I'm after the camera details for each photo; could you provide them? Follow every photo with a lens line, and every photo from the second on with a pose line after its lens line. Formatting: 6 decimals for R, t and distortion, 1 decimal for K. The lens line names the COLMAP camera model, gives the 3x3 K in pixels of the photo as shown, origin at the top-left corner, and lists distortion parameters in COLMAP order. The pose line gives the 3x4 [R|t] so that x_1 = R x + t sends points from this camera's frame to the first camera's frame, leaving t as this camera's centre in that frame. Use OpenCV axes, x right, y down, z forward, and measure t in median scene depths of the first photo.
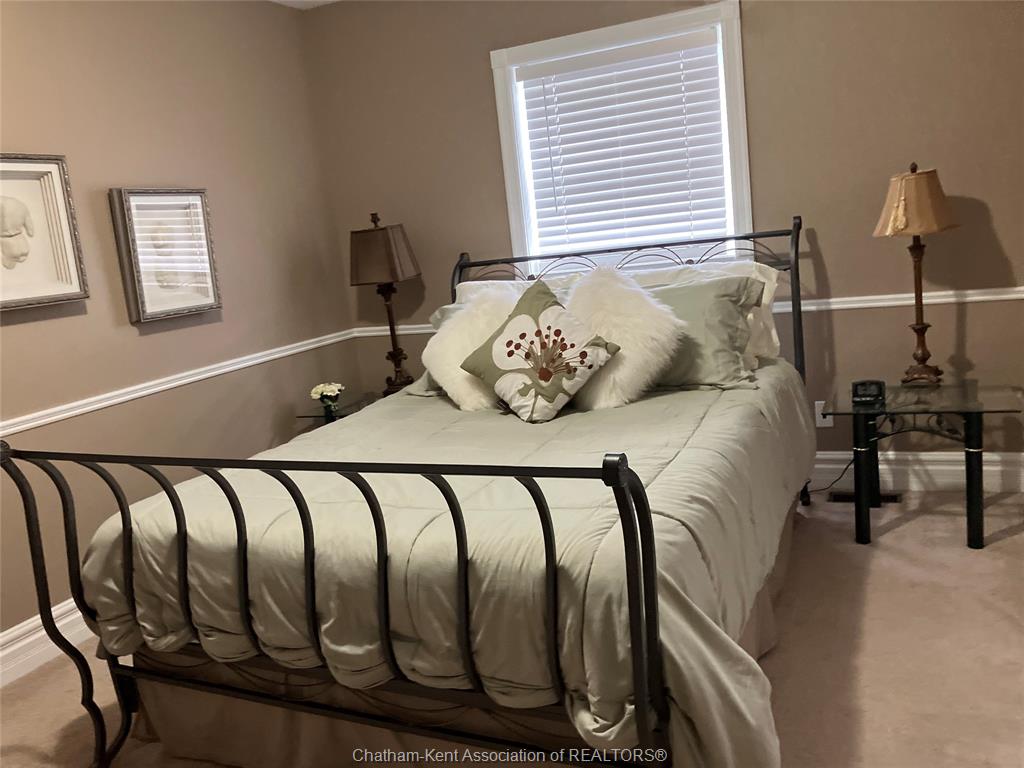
lens RADIAL K [[853.6, 0, 511.4], [0, 853.6, 357.1], [0, 0, 1]] dist [0.012983, -0.011544]
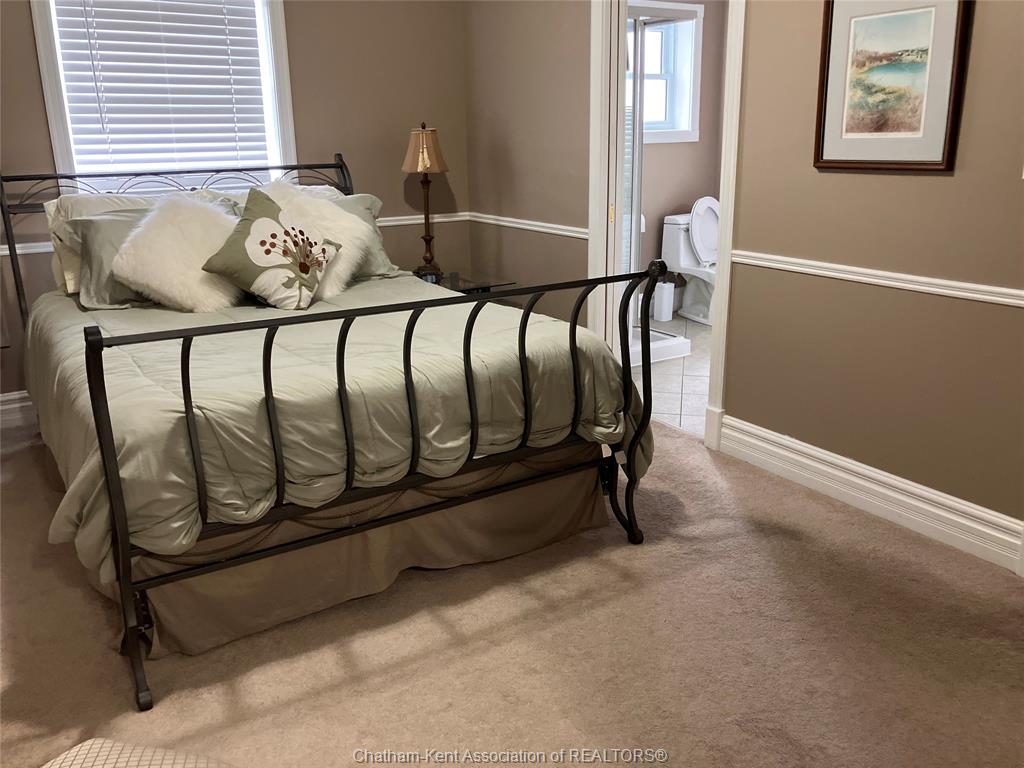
lens RADIAL K [[843.5, 0, 512.0], [0, 843.5, 384.0], [0, 0, 1]] dist [0.015892, -0.014254]
pose [[0.508659, -0.140939, 0.849354, -0.814597], [0.089505, 0.989821, 0.110645, 0.074520], [-0.856303, 0.019741, 0.516096, 0.161355]]
